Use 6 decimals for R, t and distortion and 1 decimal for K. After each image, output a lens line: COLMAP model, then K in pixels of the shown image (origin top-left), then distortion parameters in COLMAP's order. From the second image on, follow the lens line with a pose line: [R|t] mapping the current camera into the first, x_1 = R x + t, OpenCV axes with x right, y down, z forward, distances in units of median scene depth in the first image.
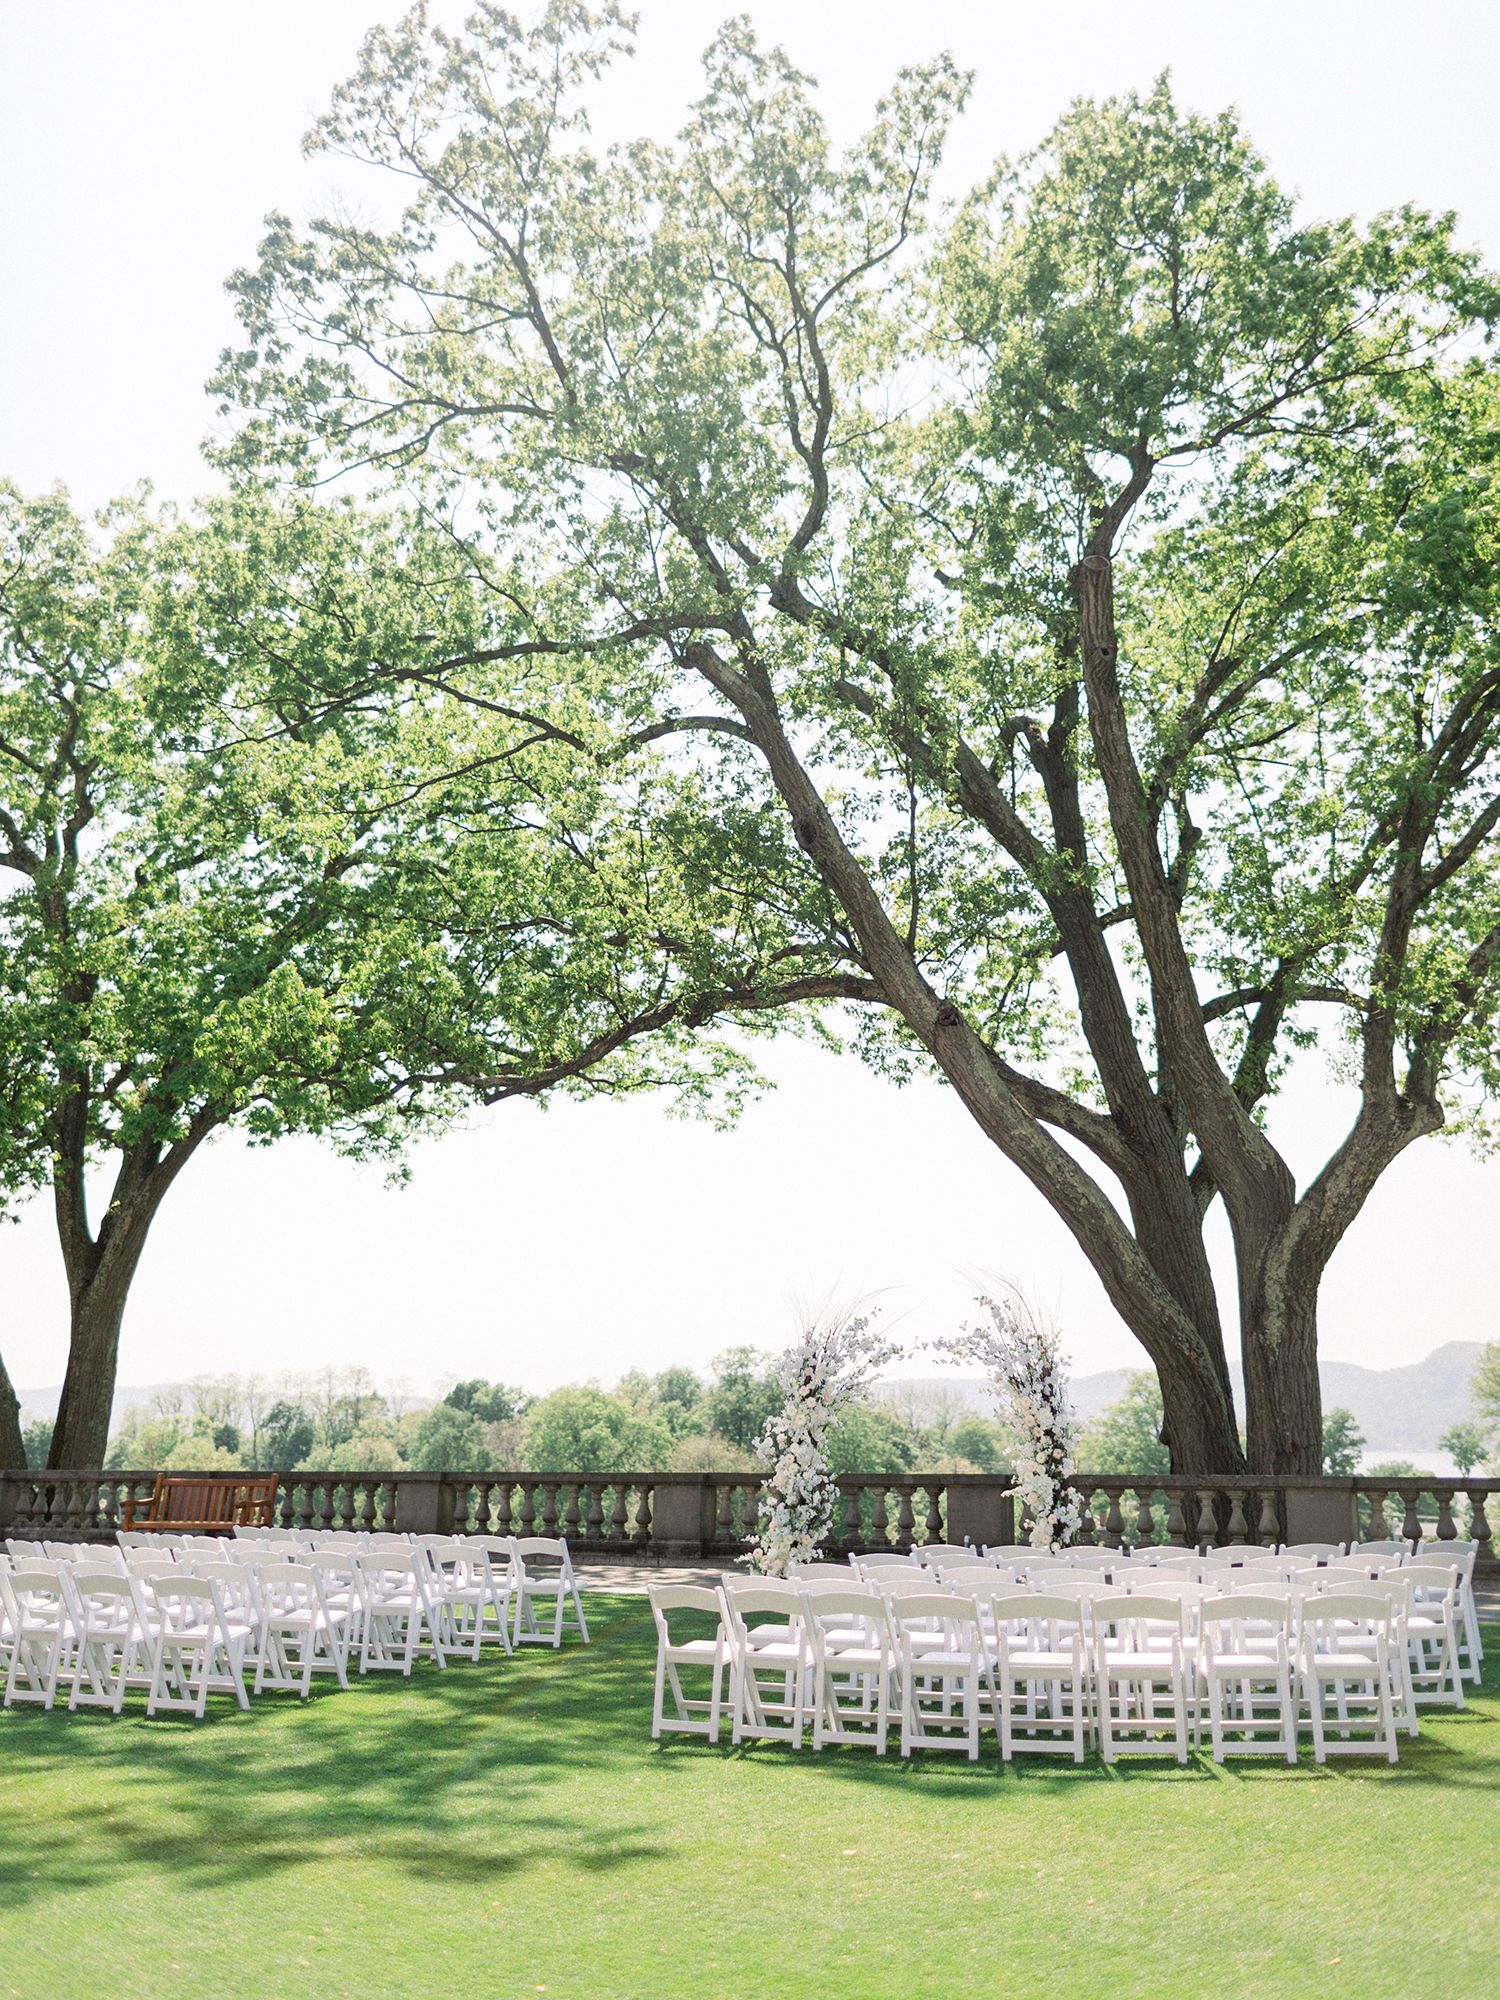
lens RADIAL K [[2140.5, 0, 750.3], [0, 2140.5, 830.6], [0, 0, 1]] dist [0.022805, 0.018787]
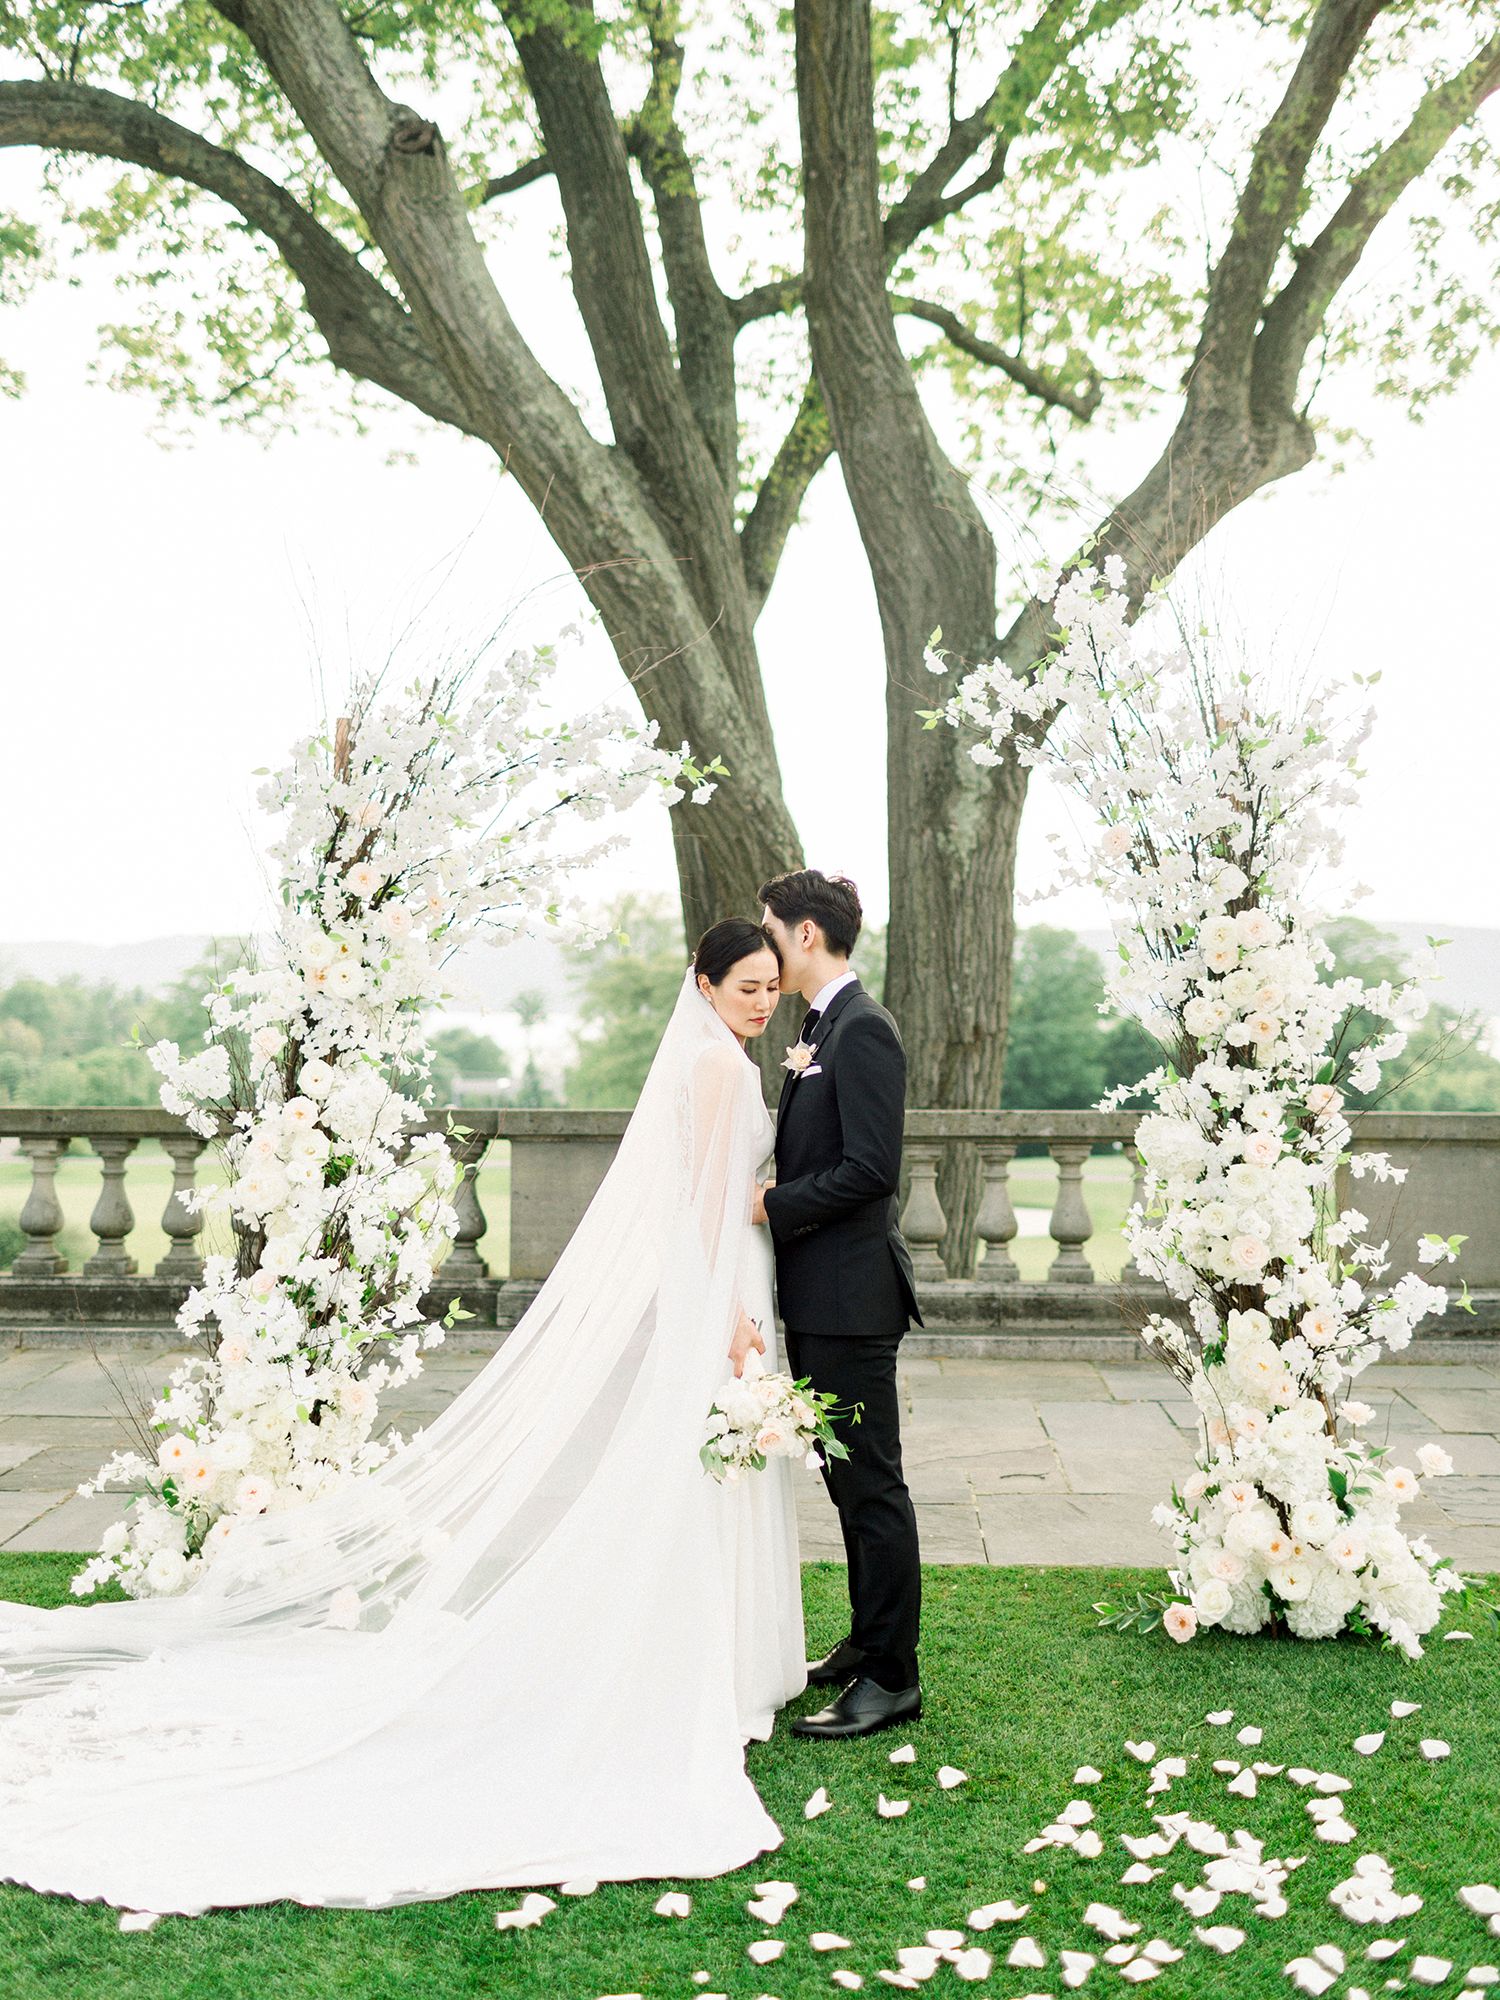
lens RADIAL K [[2069.0, 0, 750.0], [0, 2069.0, 1000.0], [0, 0, 1]] dist [-0.029081, -0.014363]
pose [[0.905014, 0.002476, 0.425375, -0.029032], [-0.119770, 0.961011, 0.249225, 0.147265], [-0.408173, -0.276499, 0.870025, 0.537742]]
